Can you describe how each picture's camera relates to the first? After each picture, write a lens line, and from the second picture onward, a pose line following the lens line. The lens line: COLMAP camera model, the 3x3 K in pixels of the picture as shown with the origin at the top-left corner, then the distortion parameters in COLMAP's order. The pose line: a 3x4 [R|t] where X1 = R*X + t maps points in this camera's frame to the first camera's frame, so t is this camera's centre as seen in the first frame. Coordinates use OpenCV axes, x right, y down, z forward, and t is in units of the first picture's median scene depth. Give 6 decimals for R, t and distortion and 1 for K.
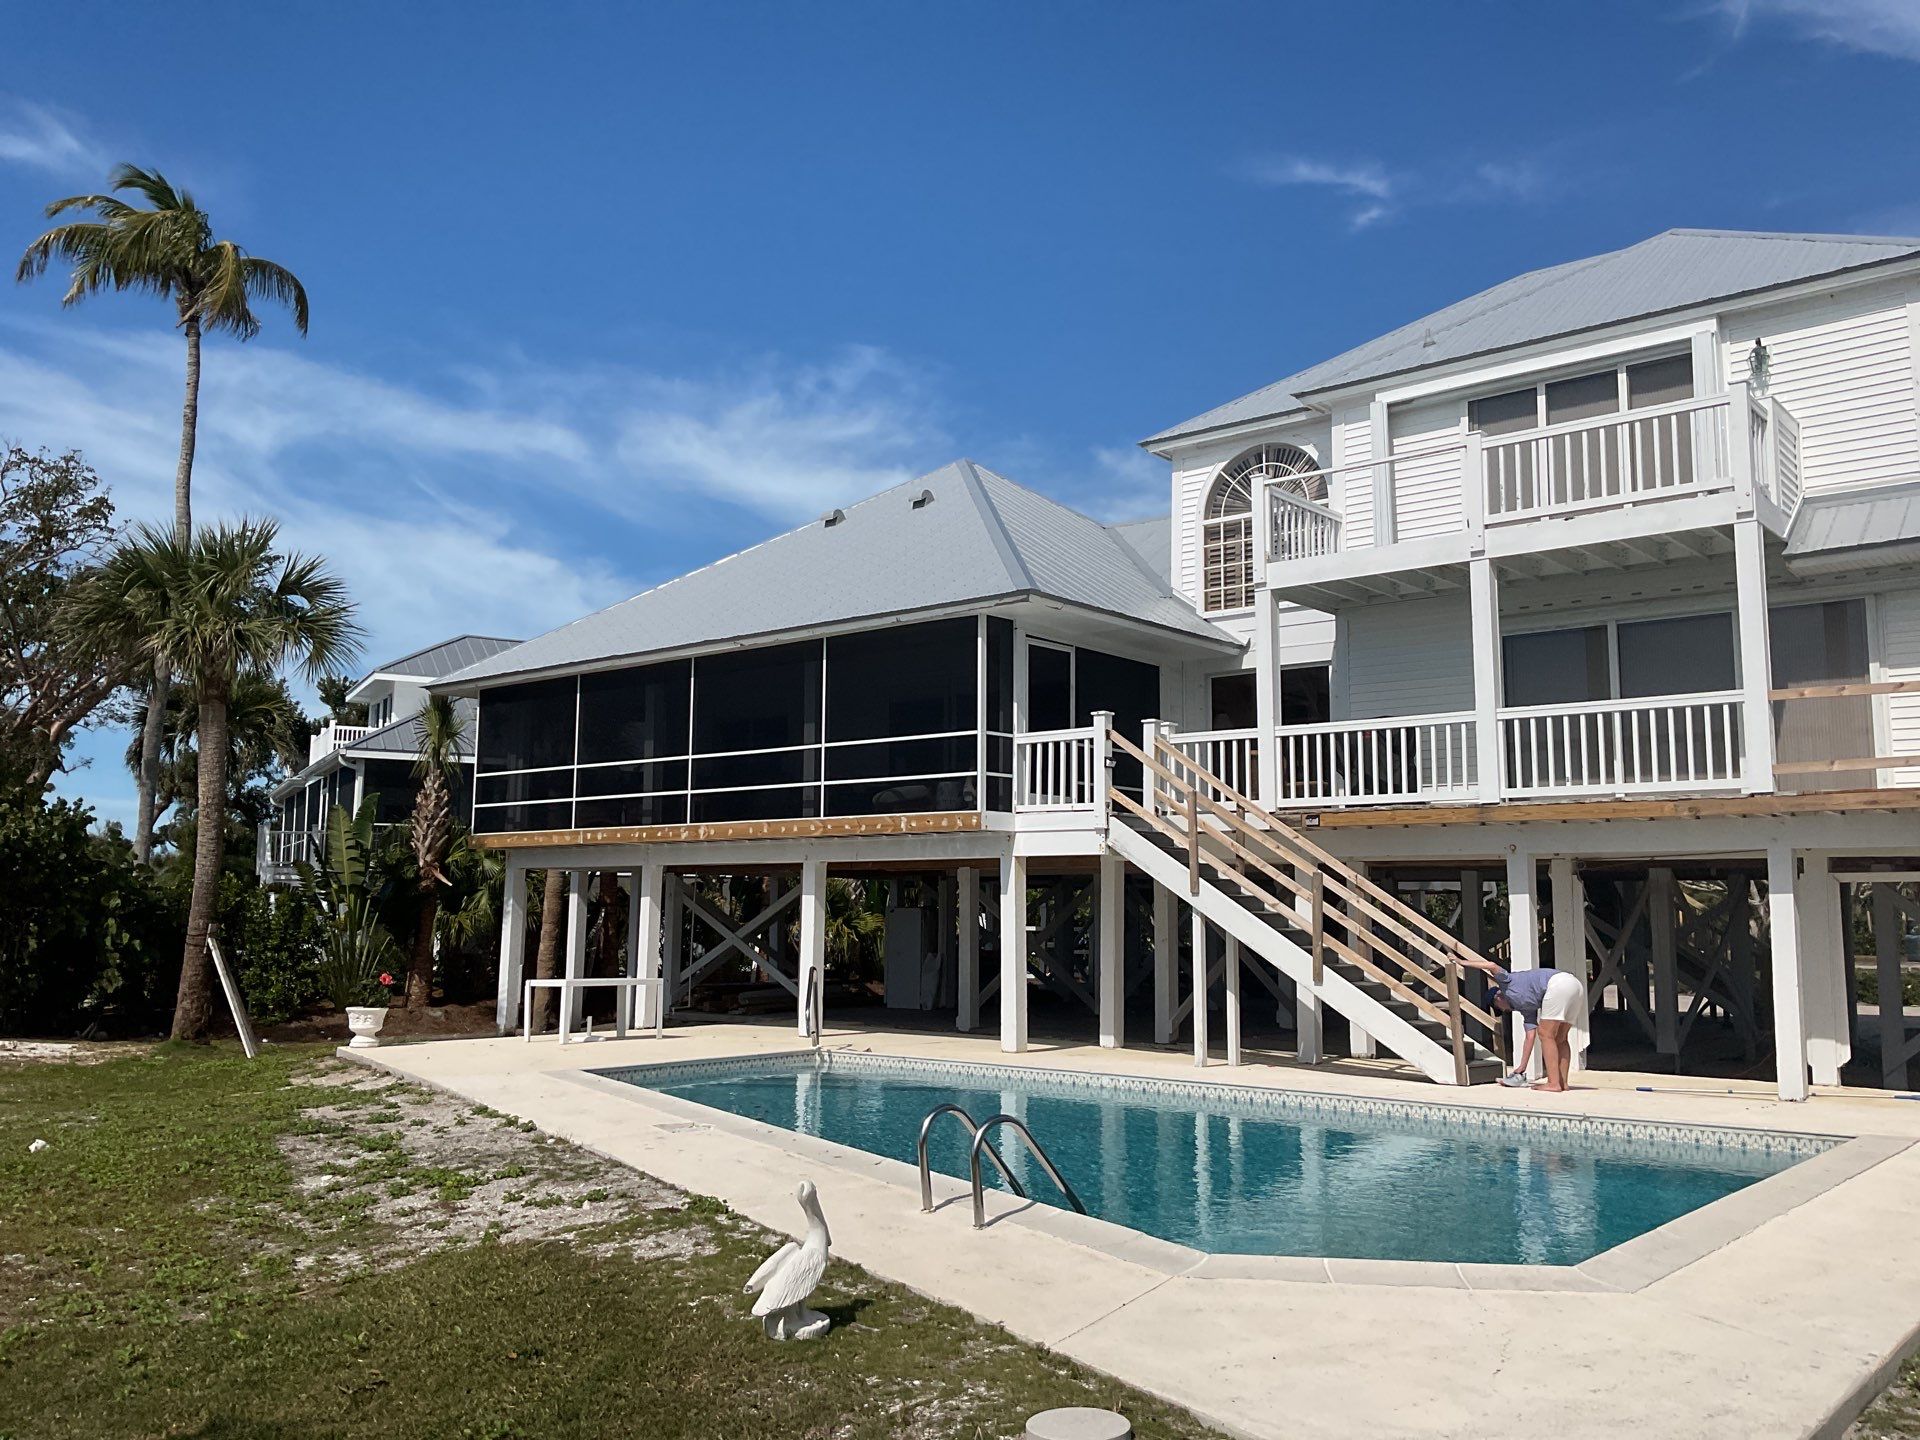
lens RADIAL K [[1583.1, 0, 957.6], [0, 1583.1, 713.5], [0, 0, 1]] dist [0.116183, -0.253603]
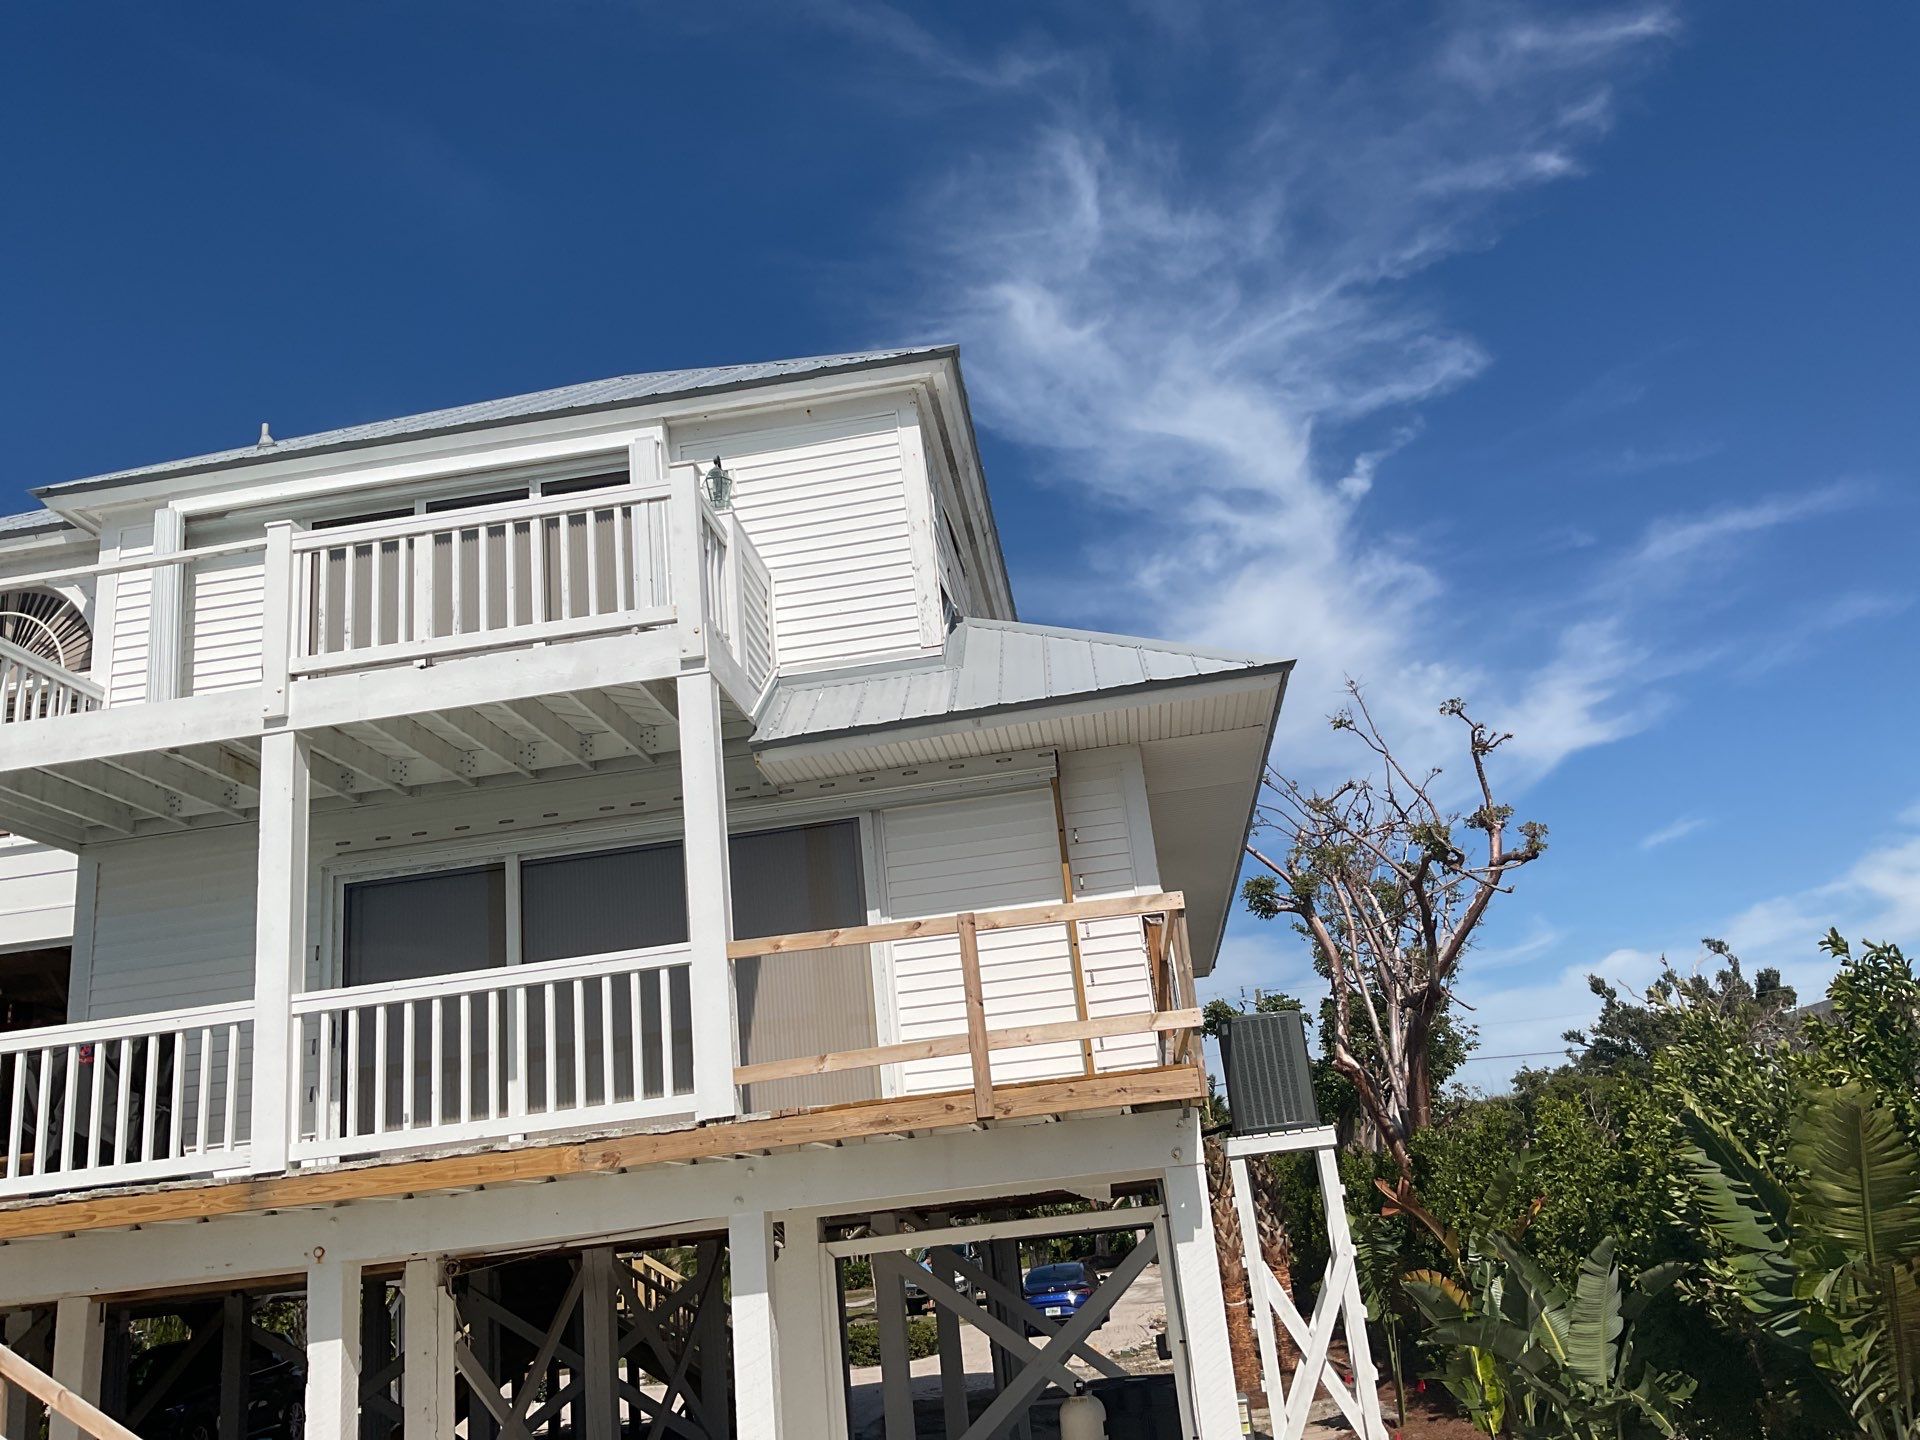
lens RADIAL K [[1589.9, 0, 949.6], [0, 1589.9, 657.1], [0, 0, 1]] dist [0.120758, -0.253725]
pose [[0.834827, 0.093820, 0.542459, 0.213827], [0.041583, 0.971810, -0.232071, 0.022806], [-0.548940, 0.216296, 0.807391, 0.397449]]
